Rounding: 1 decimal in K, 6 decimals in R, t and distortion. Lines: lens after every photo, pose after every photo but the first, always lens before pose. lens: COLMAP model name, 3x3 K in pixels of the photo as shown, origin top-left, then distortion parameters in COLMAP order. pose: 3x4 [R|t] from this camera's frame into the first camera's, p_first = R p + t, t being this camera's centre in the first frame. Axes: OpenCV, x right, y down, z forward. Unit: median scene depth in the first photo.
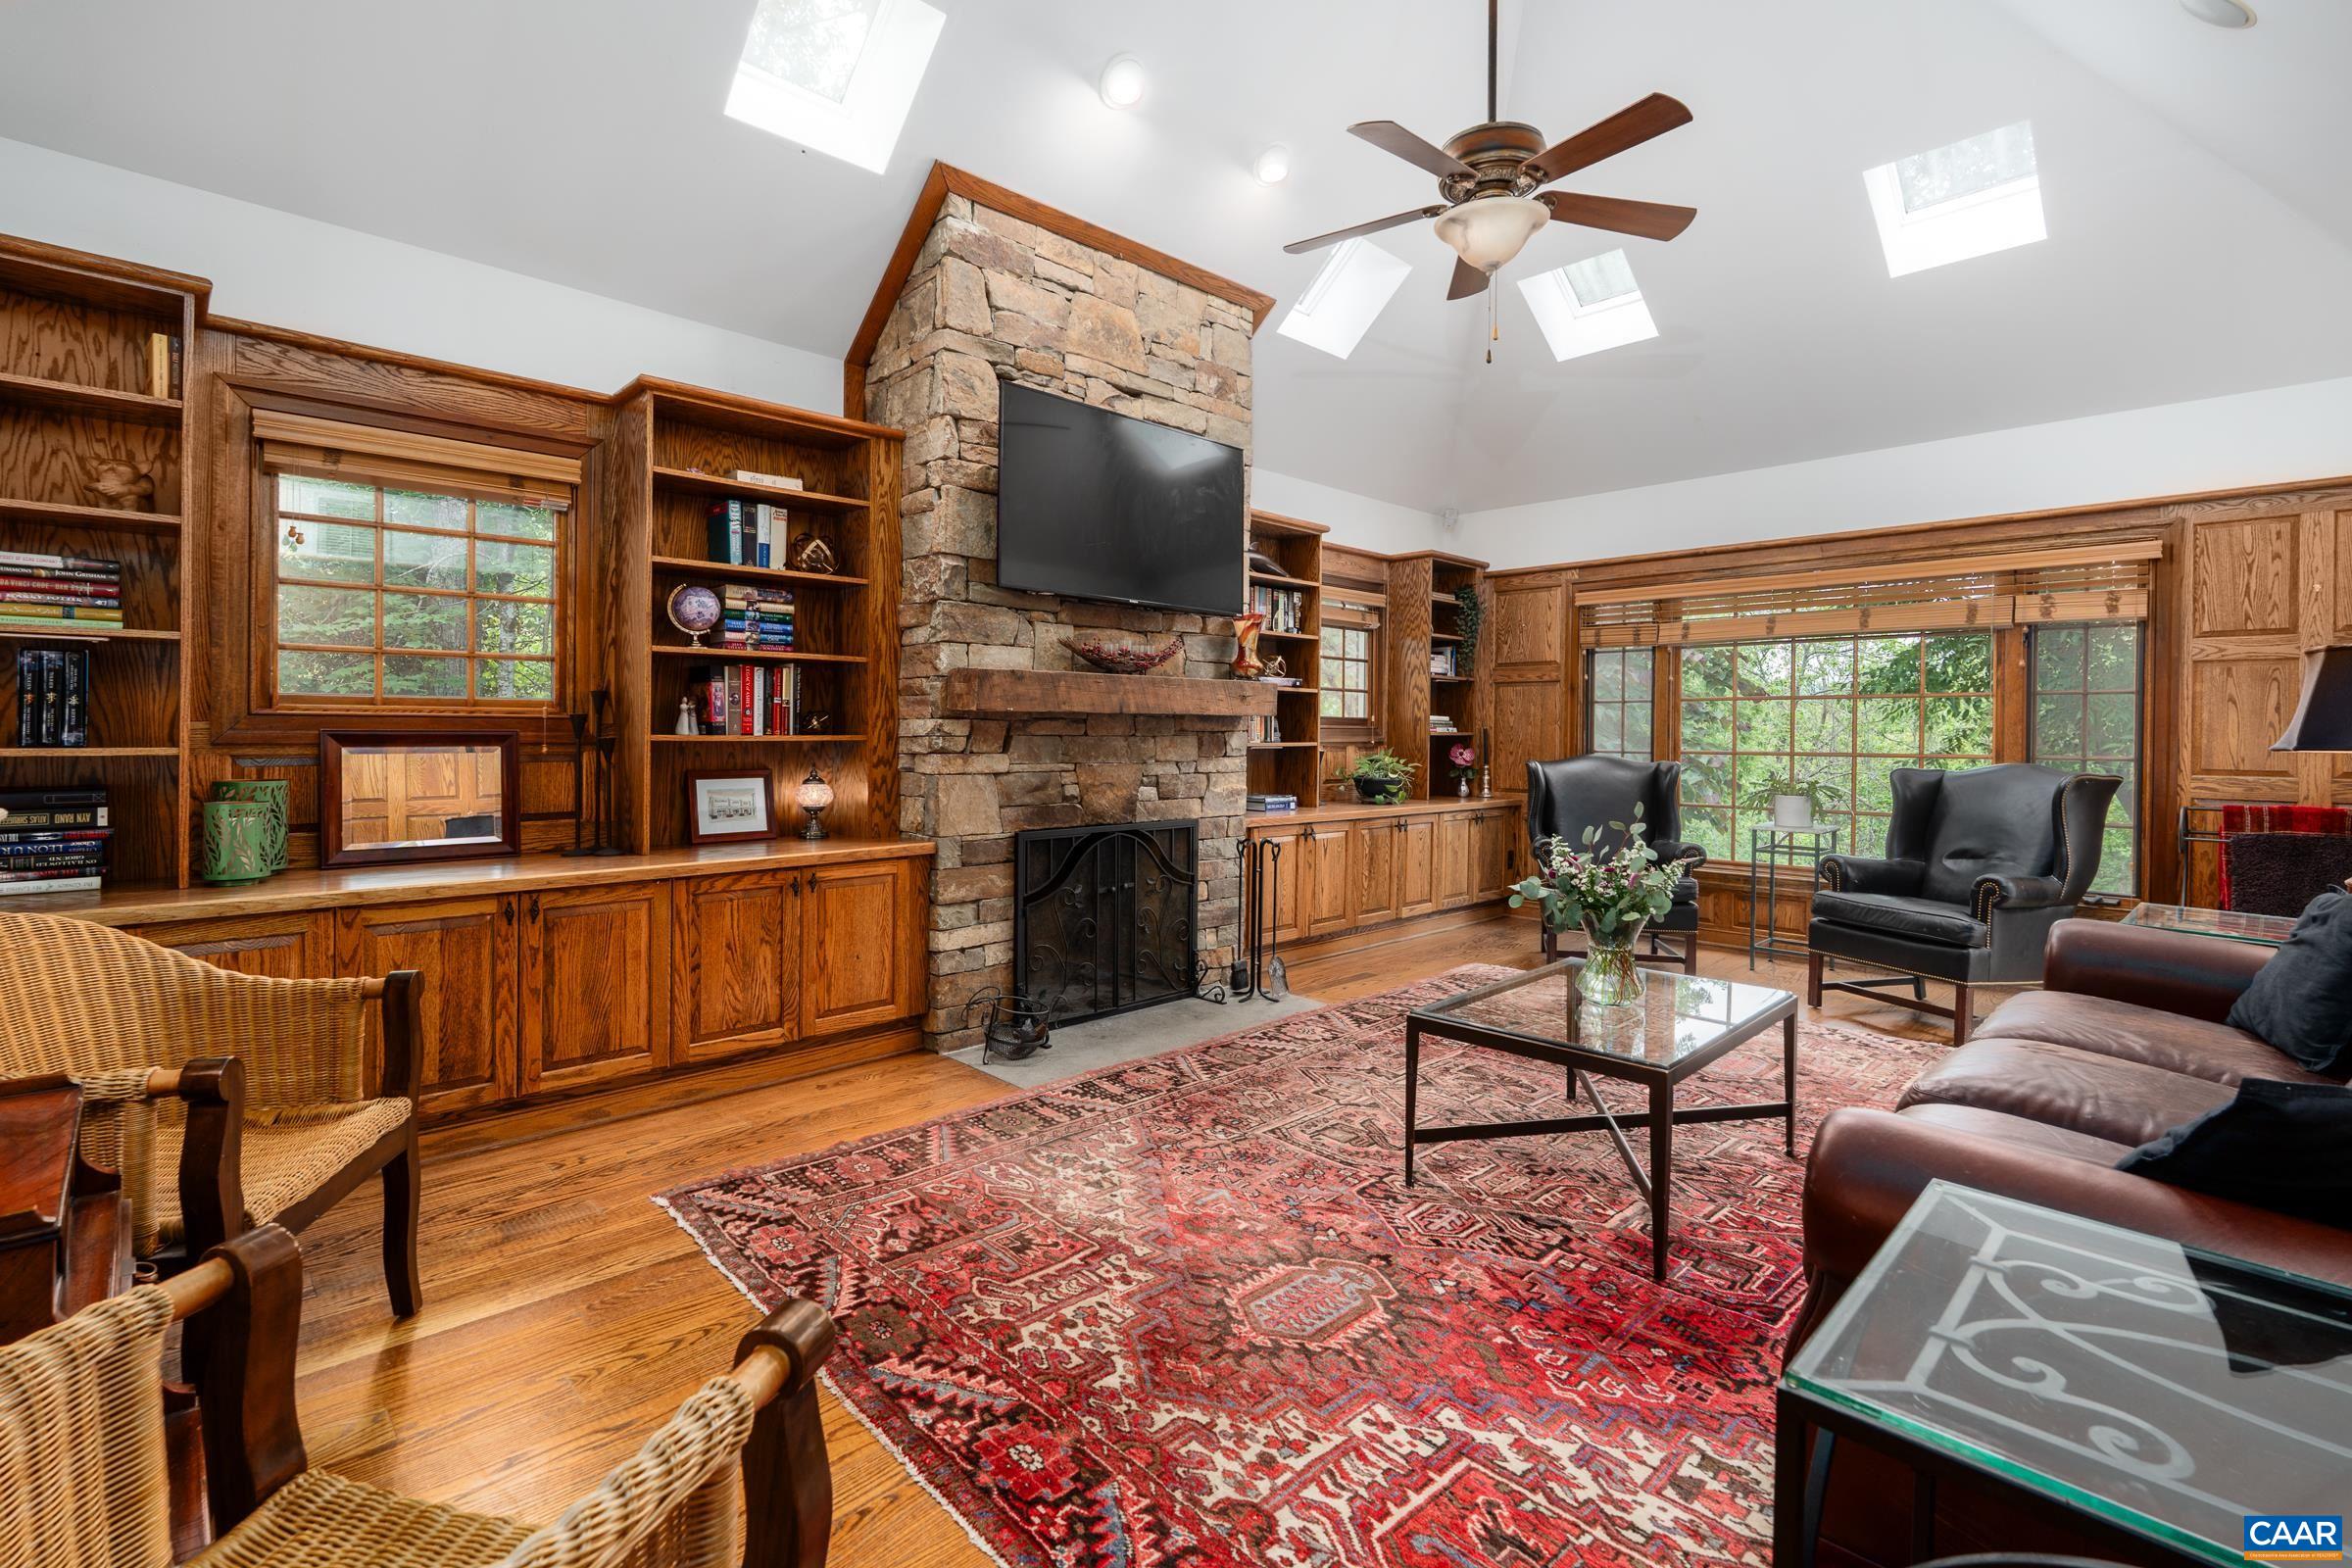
lens RADIAL K [[1045.6, 0, 1158.0], [0, 1045.6, 726.1], [0, 0, 1]] dist [-0.001075, 0.000398]
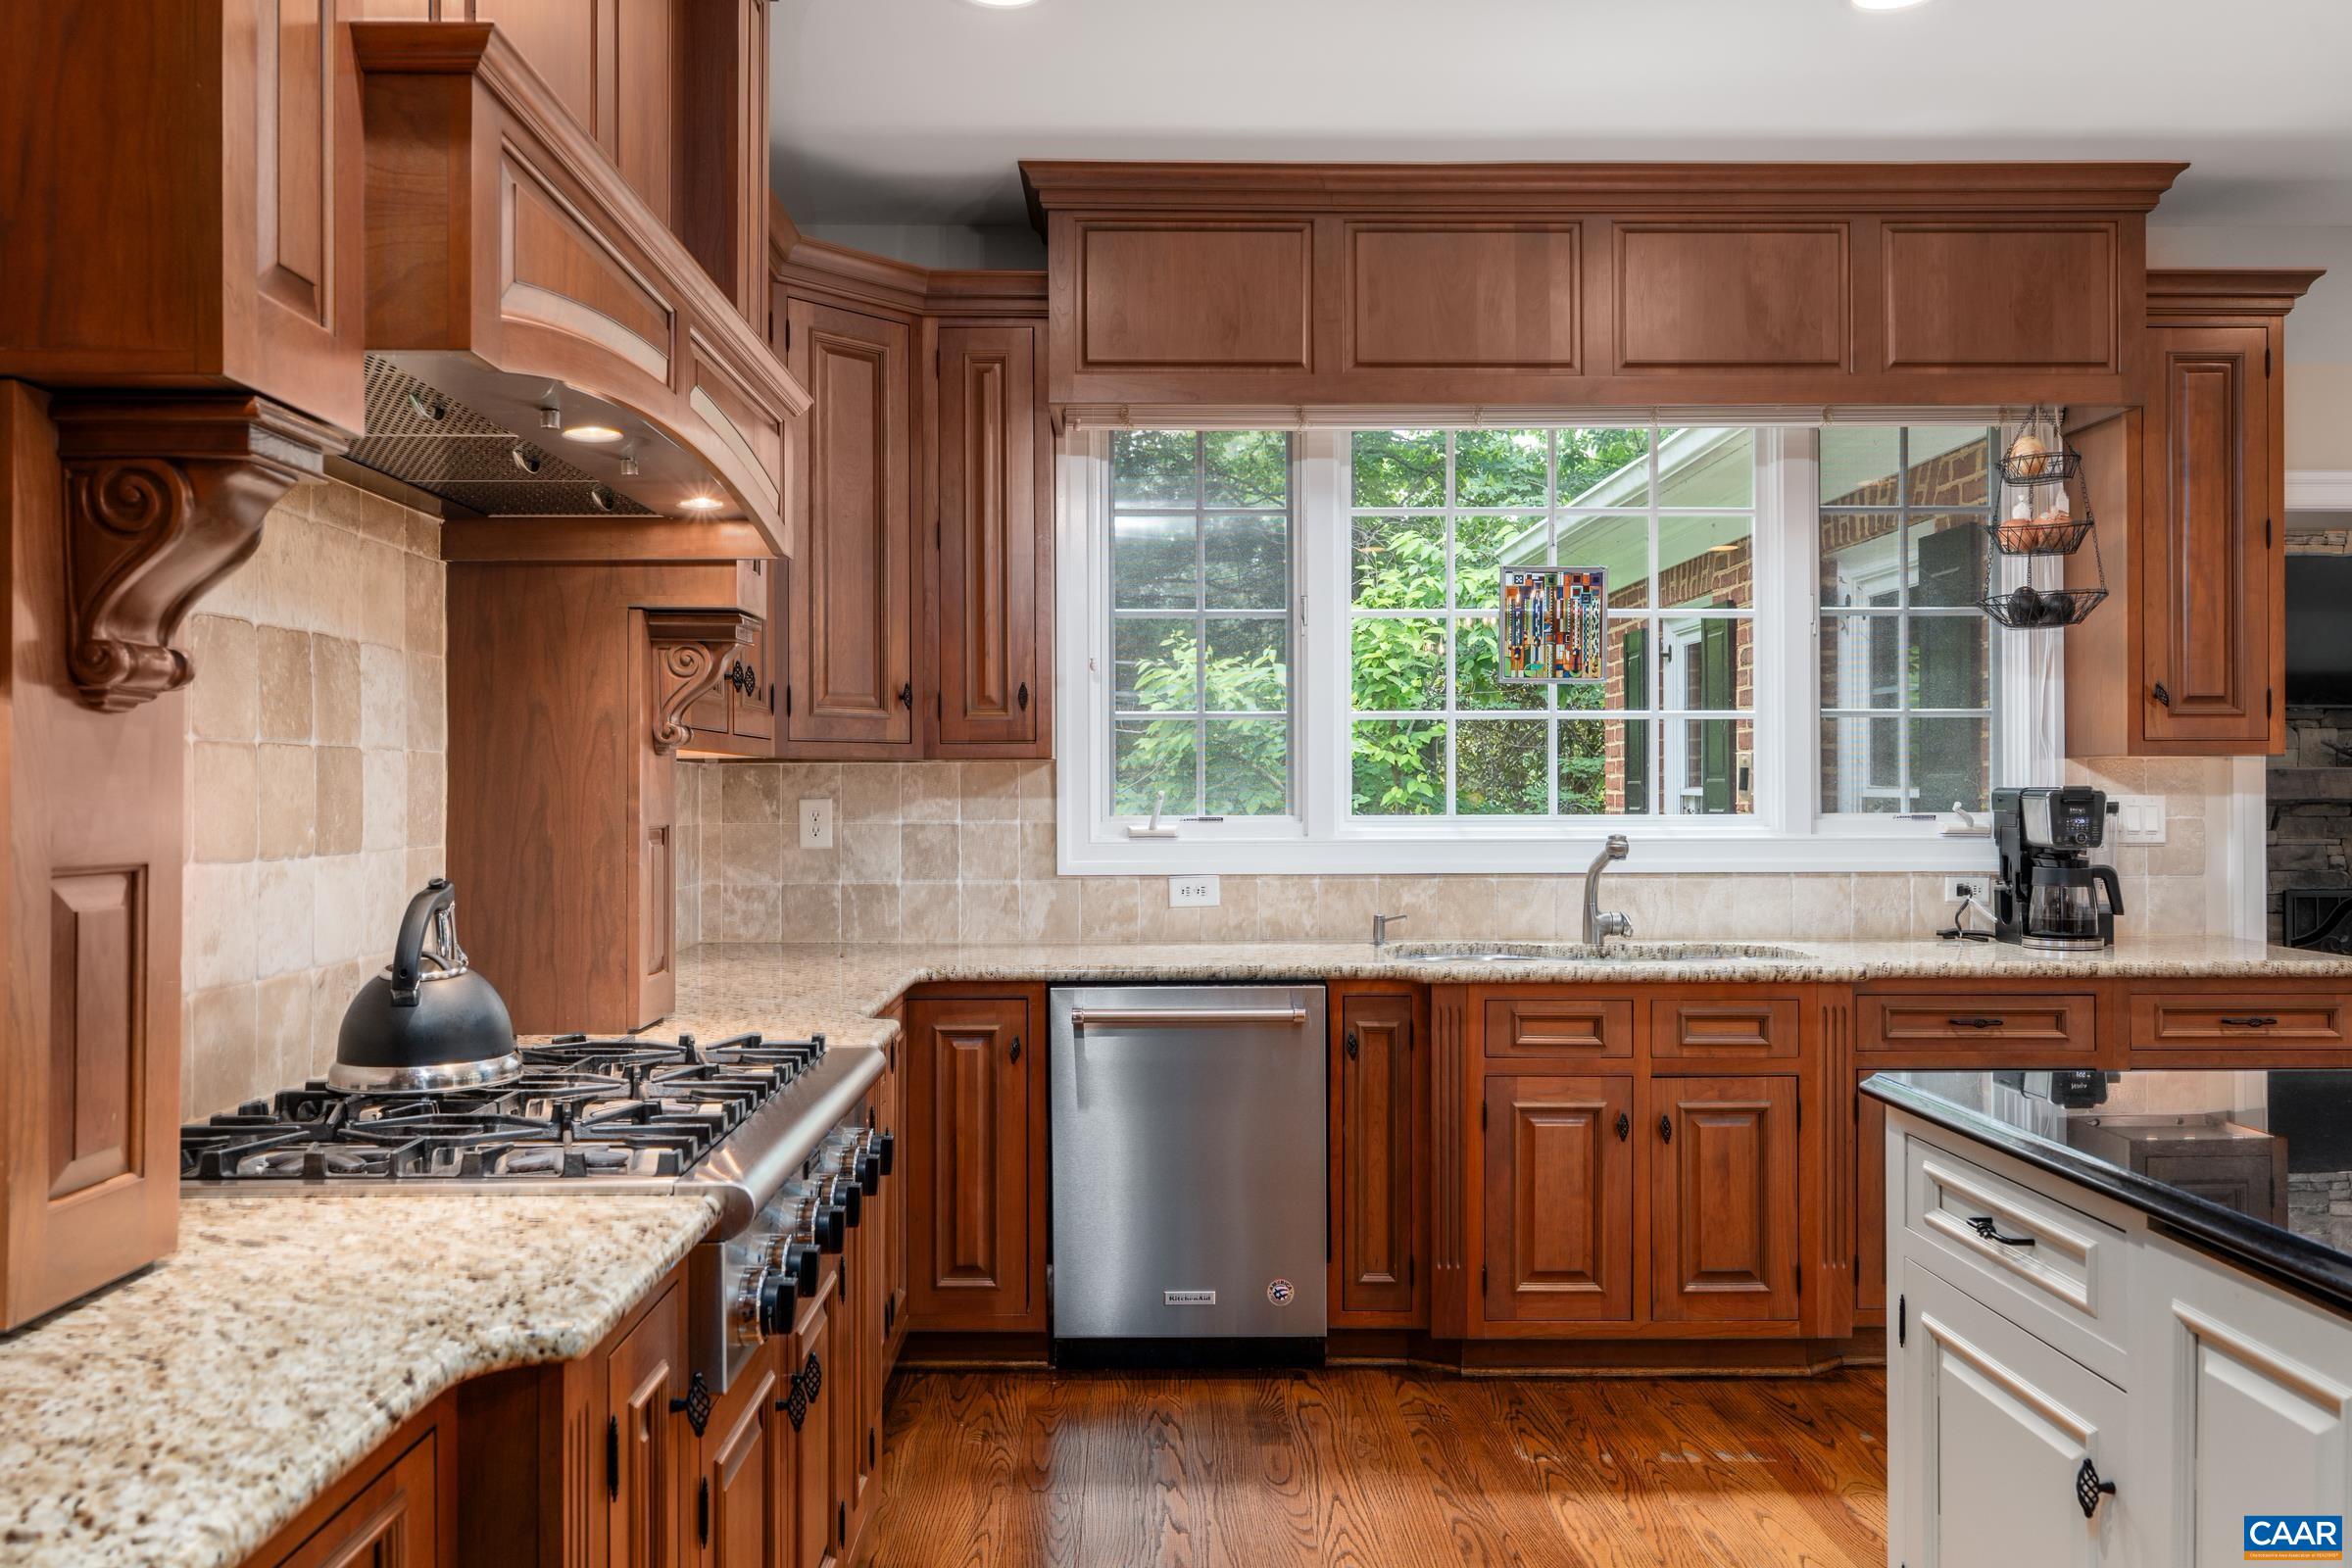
lens RADIAL K [[1773.1, 0, 1157.7], [0, 1773.1, 776.7], [0, 0, 1]] dist [-0.007857, 0.003906]
pose [[0.736498, -0.009951, -0.676367, 0.372113], [0.006627, 0.999950, -0.007495, -0.038098], [0.676407, 0.001038, 0.736527, -1.818303]]
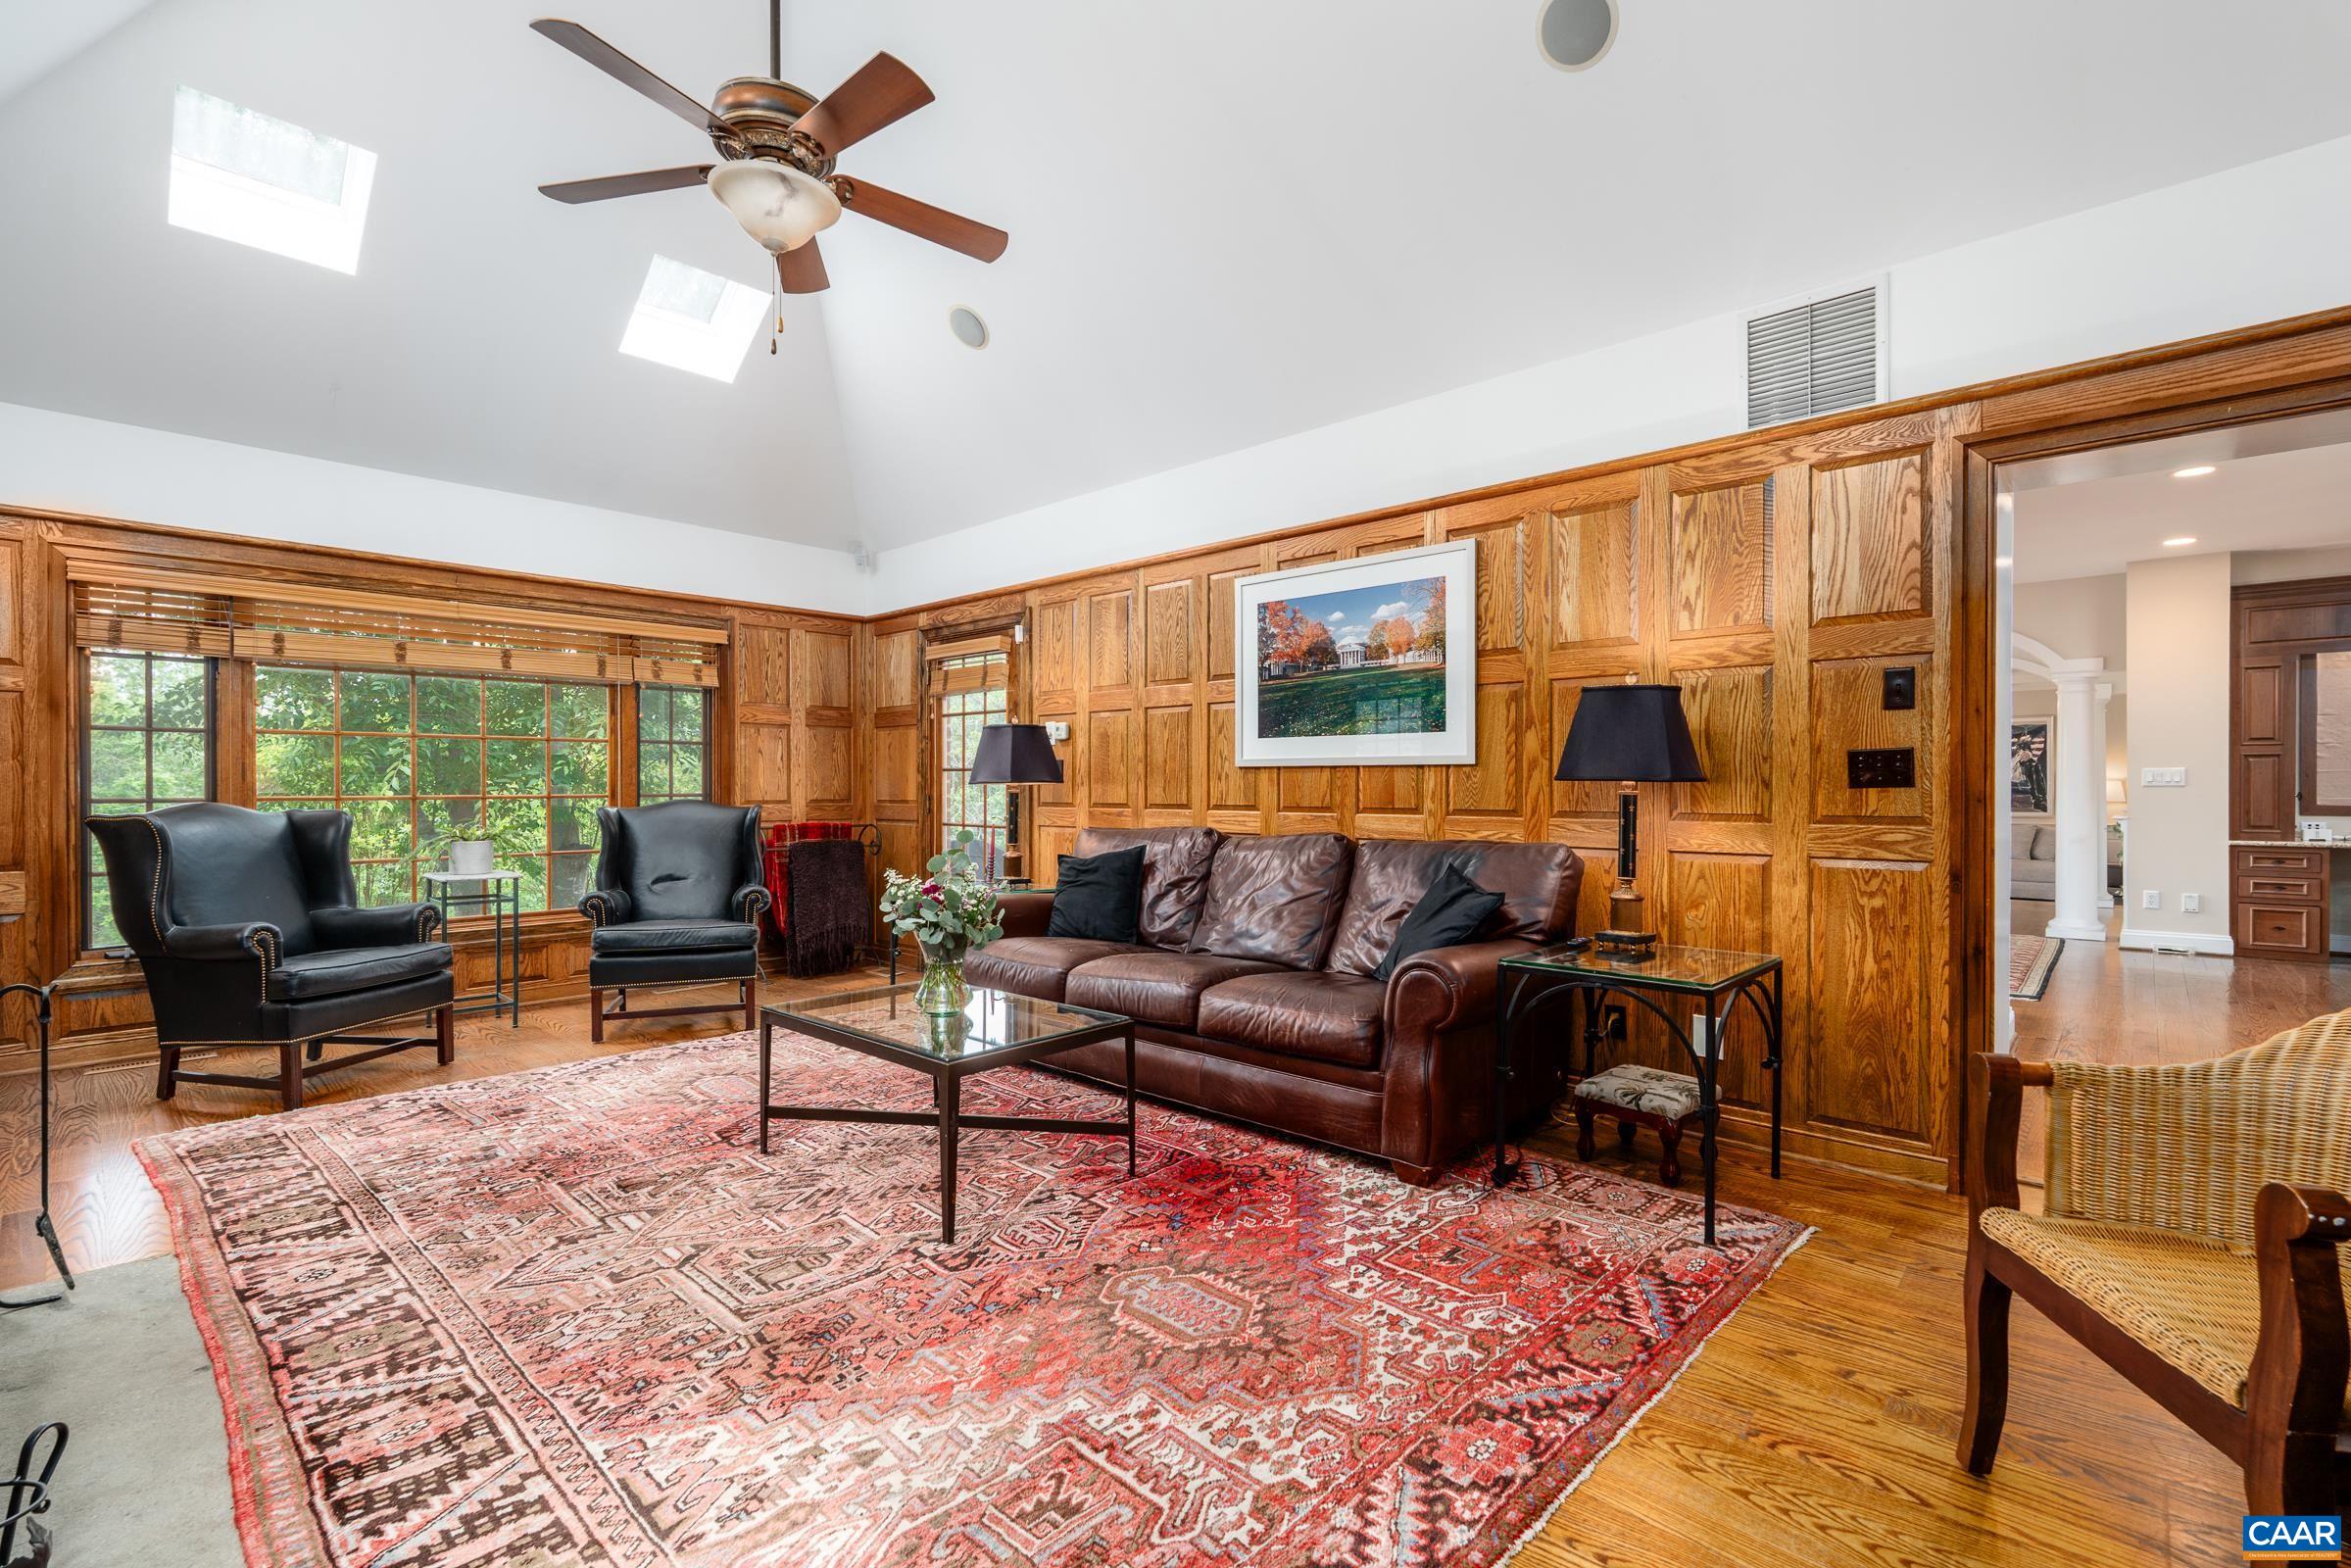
lens RADIAL K [[1045.2, 0, 1169.5], [0, 1045.2, 792.7], [0, 0, 1]] dist [-0.001075, 0.000398]
pose [[-0.049152, -0.012331, 0.998715, -0.538483], [-0.008118, 0.999896, 0.011946, 0.011454], [-0.998758, -0.007520, -0.049247, 0.638138]]
